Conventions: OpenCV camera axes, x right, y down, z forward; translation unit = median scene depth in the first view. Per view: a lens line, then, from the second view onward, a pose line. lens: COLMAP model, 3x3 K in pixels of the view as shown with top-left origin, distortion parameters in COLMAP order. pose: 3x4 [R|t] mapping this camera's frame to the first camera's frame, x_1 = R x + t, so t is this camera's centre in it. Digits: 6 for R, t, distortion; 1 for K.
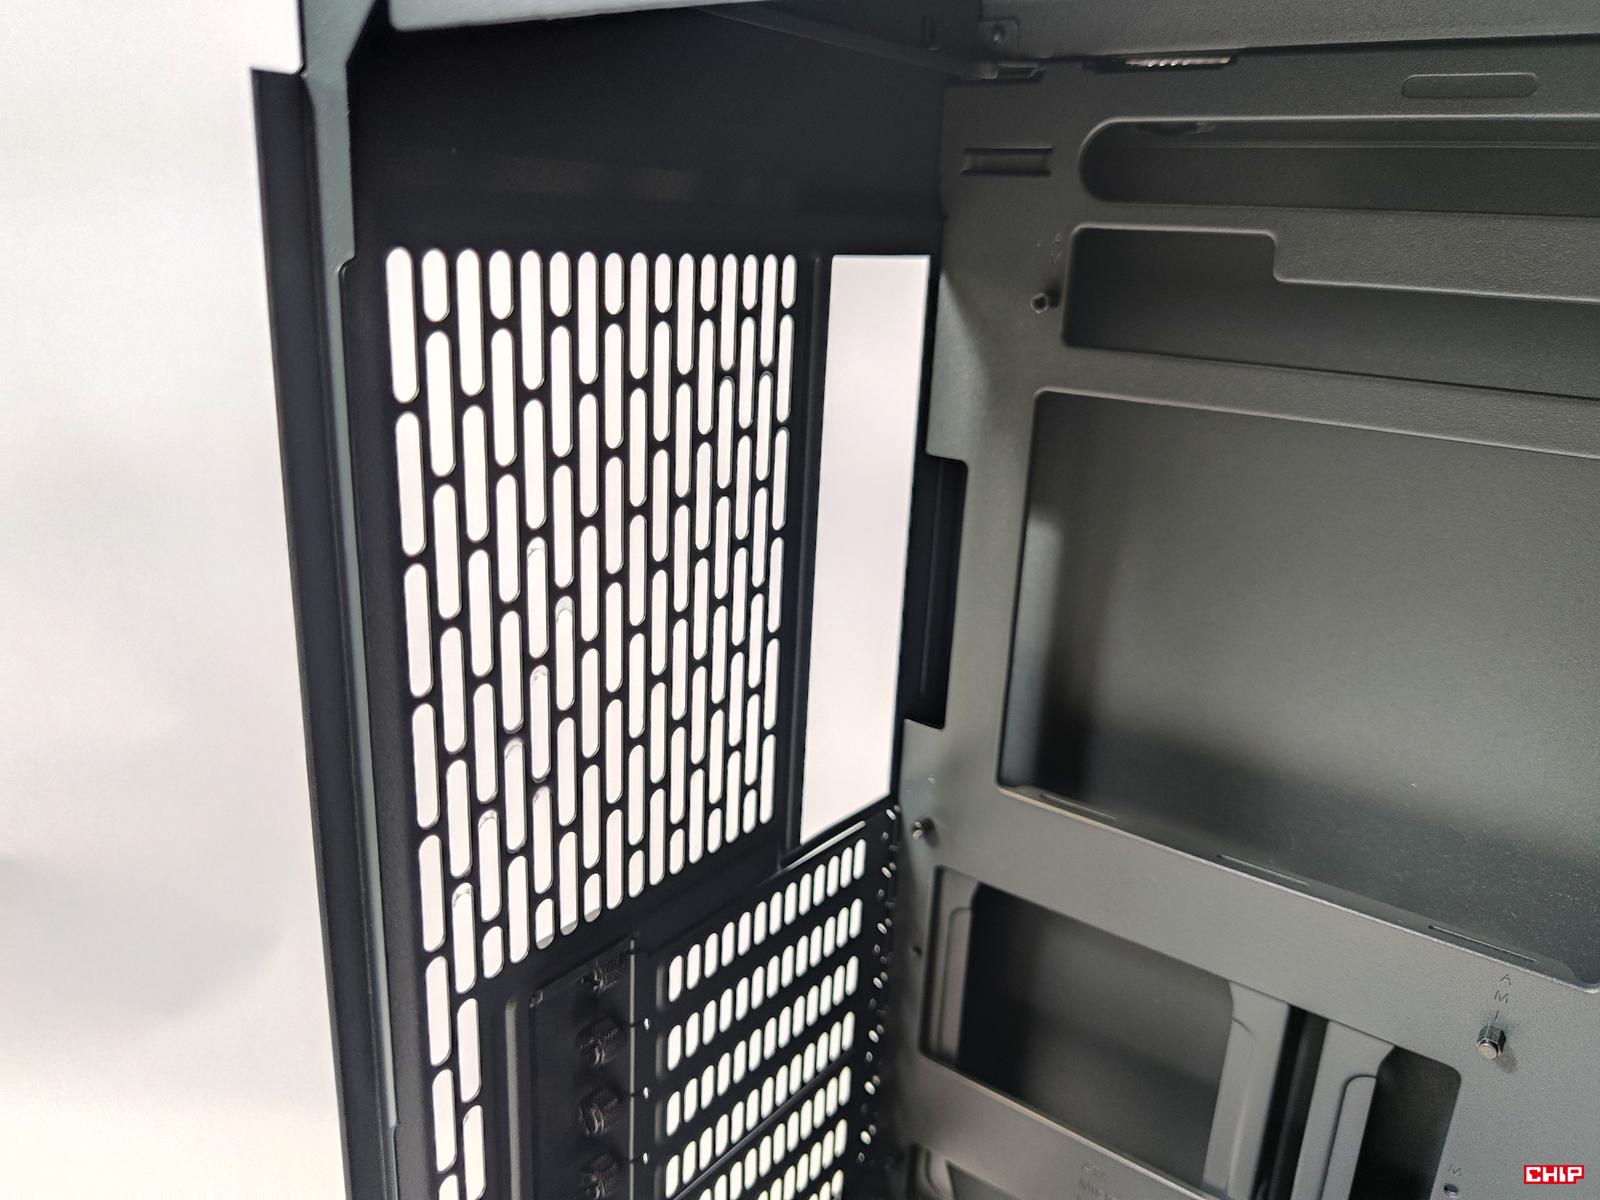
lens RADIAL K [[1195.9, 0, 813.9], [0, 1195.9, 608.2], [0, 0, 1]] dist [0.008177, -0.003497]
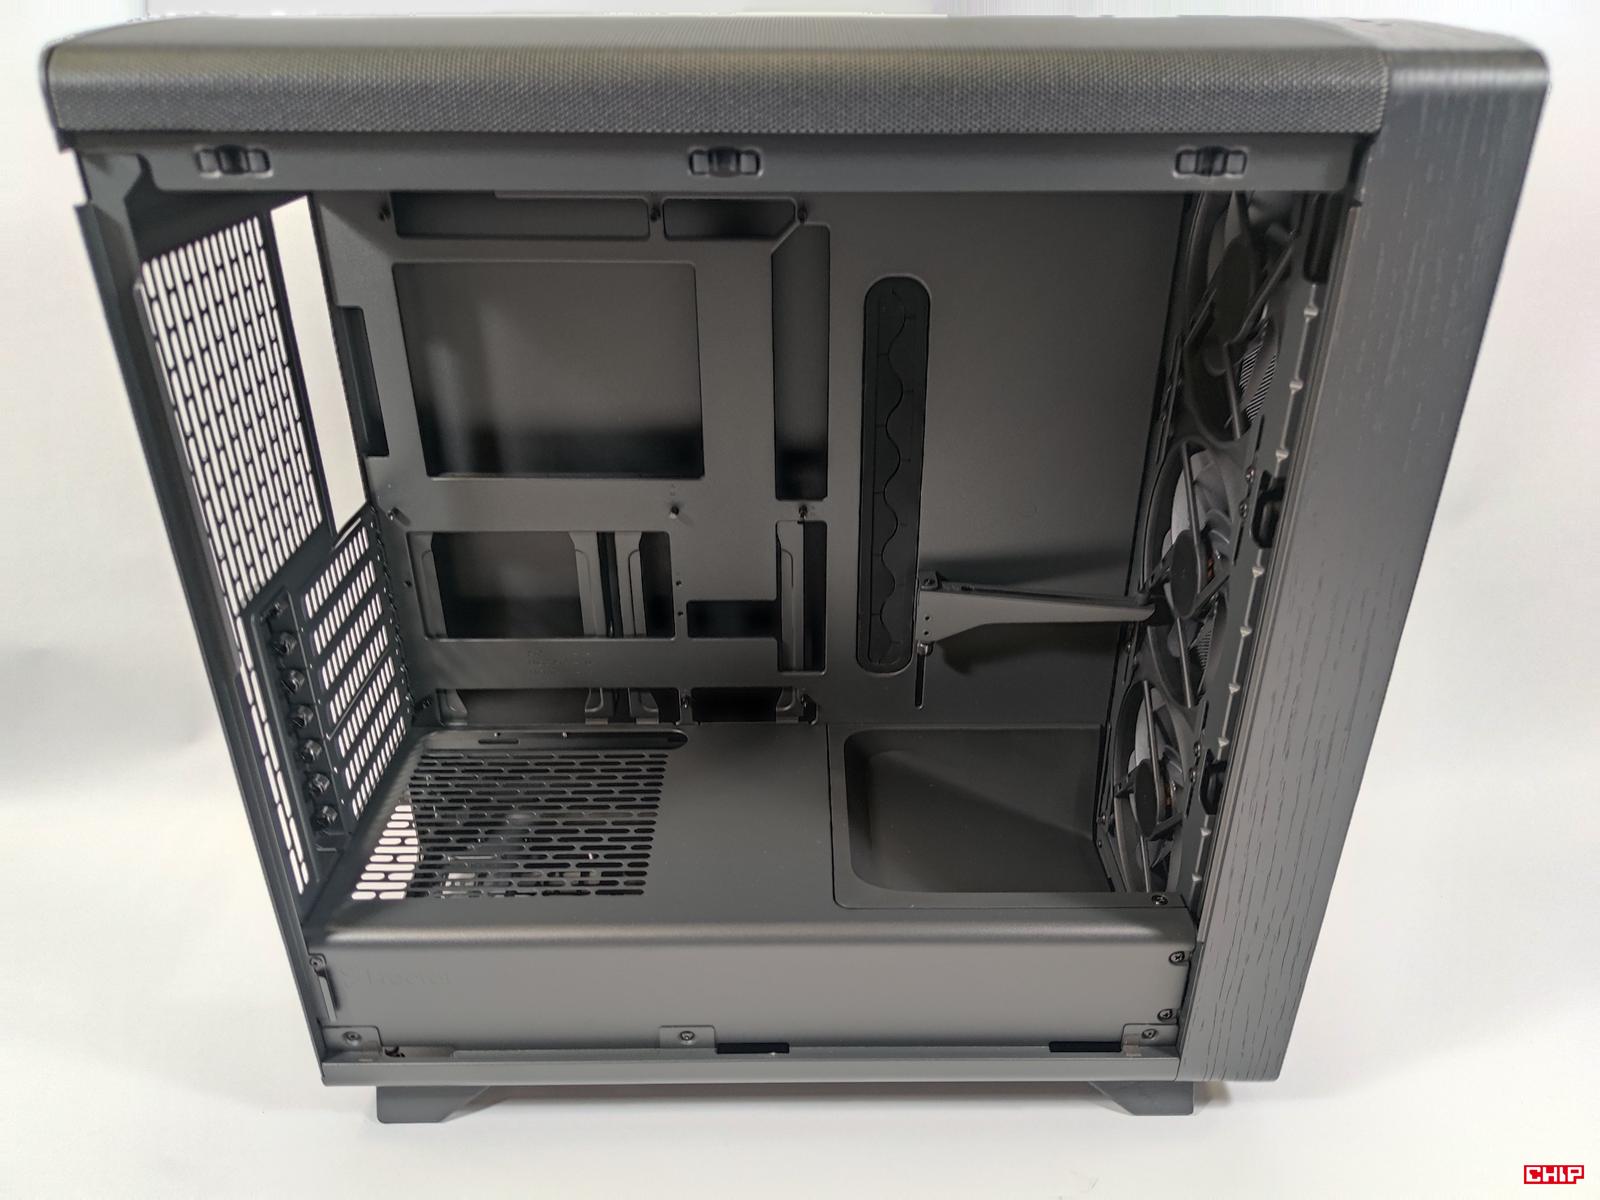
lens RADIAL K [[1165.7, 0, 814.4], [0, 1165.7, 597.6], [0, 0, 1]] dist [0.067429, -0.079616]
pose [[0.794208, -0.323157, 0.514590, -0.414627], [0.224546, 0.942997, 0.245633, 0.011723], [-0.564635, -0.079535, 0.821499, -0.965083]]
